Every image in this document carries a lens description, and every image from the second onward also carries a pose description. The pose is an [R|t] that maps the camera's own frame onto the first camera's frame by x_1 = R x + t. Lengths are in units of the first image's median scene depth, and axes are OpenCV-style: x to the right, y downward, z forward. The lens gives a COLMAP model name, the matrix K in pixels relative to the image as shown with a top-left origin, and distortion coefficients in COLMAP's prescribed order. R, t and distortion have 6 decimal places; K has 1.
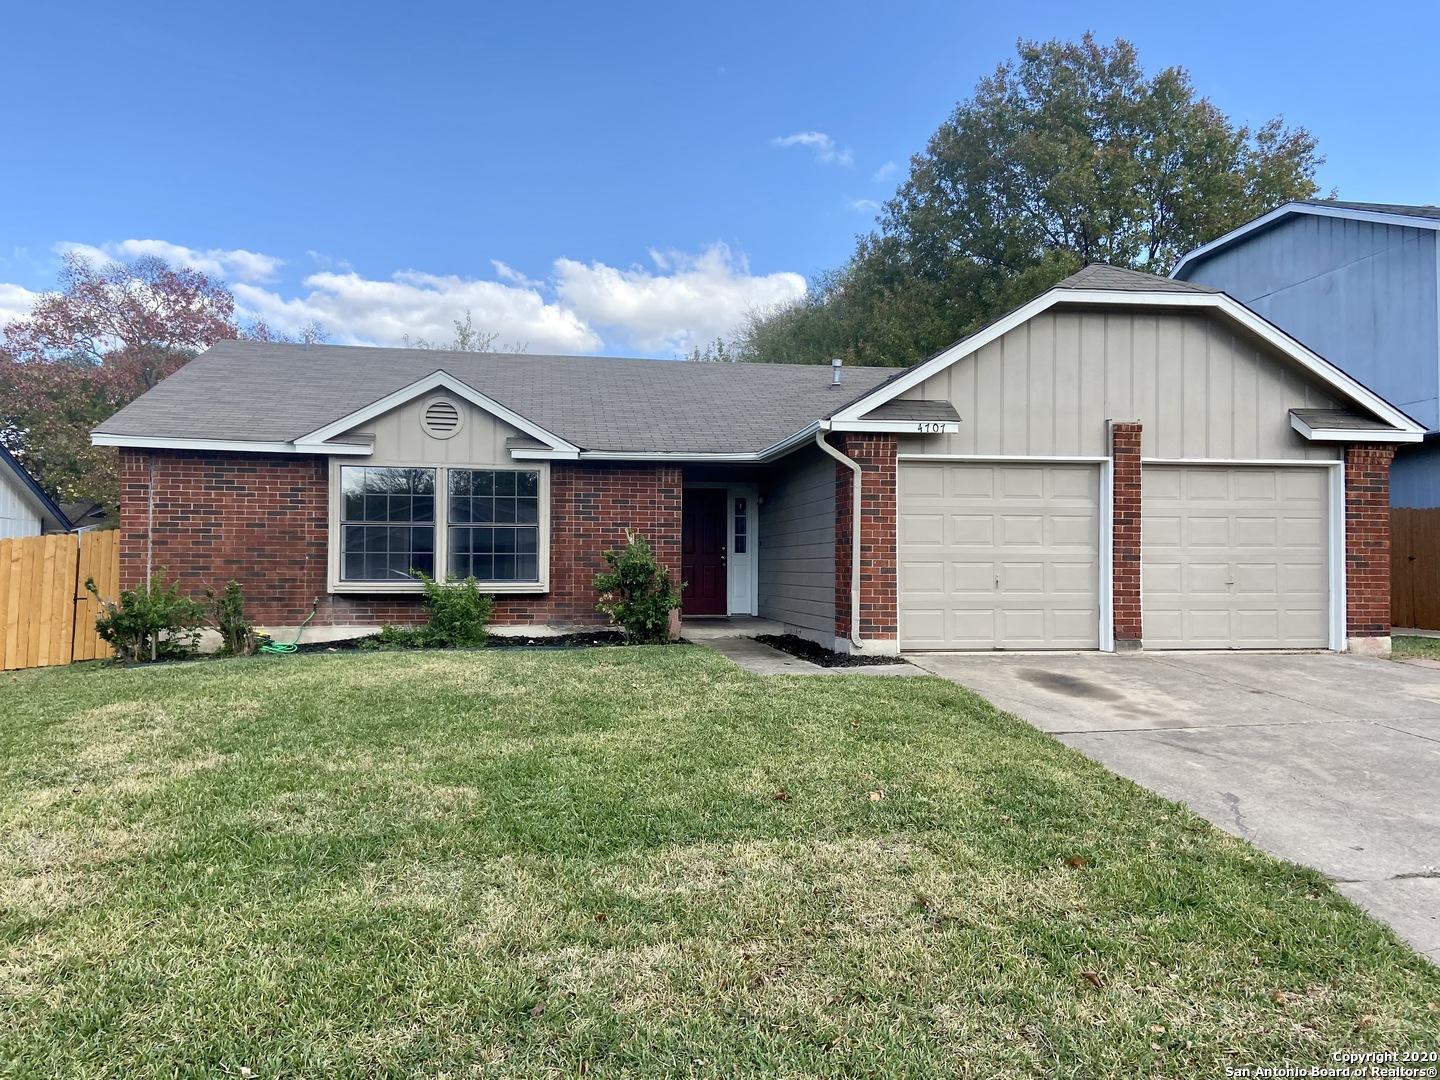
lens RADIAL K [[1084.5, 0, 687.9], [0, 1084.5, 543.4], [0, 0, 1]] dist [0.029163, -0.029136]
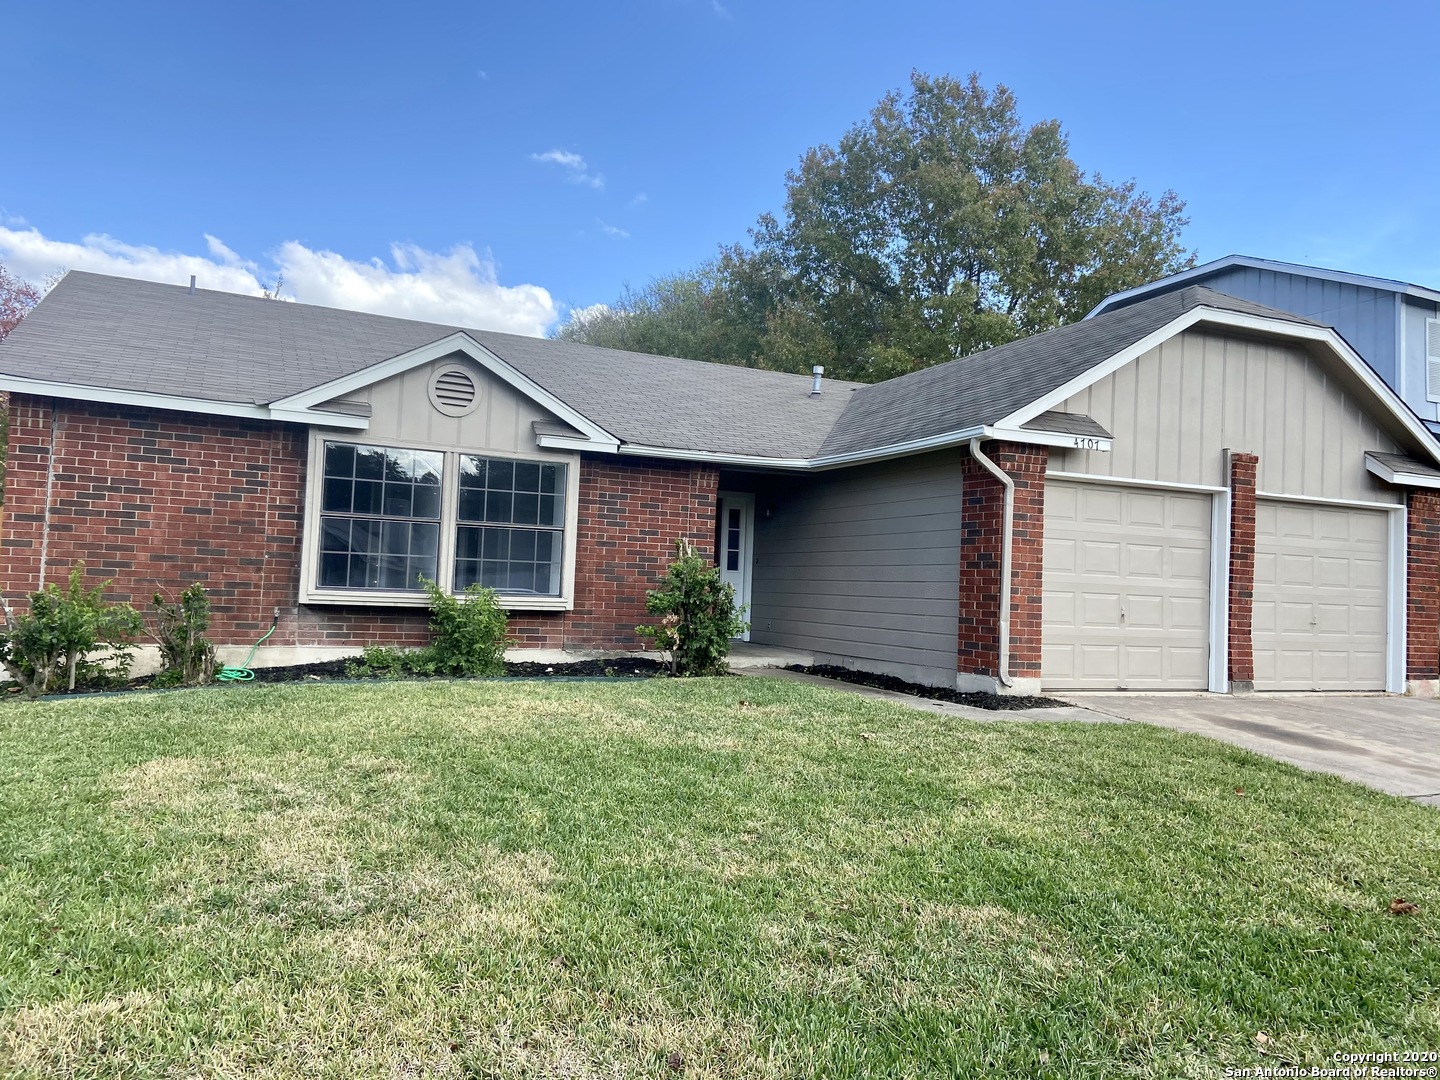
lens RADIAL K [[1084.5, 0, 718.1], [0, 1084.5, 543.9], [0, 0, 1]] dist [0.029163, -0.029136]
pose [[0.963556, 0.045717, 0.263571, -0.252748], [-0.042057, 0.998925, -0.019513, 0.006109], [-0.264180, 0.007717, 0.964443, 0.174333]]
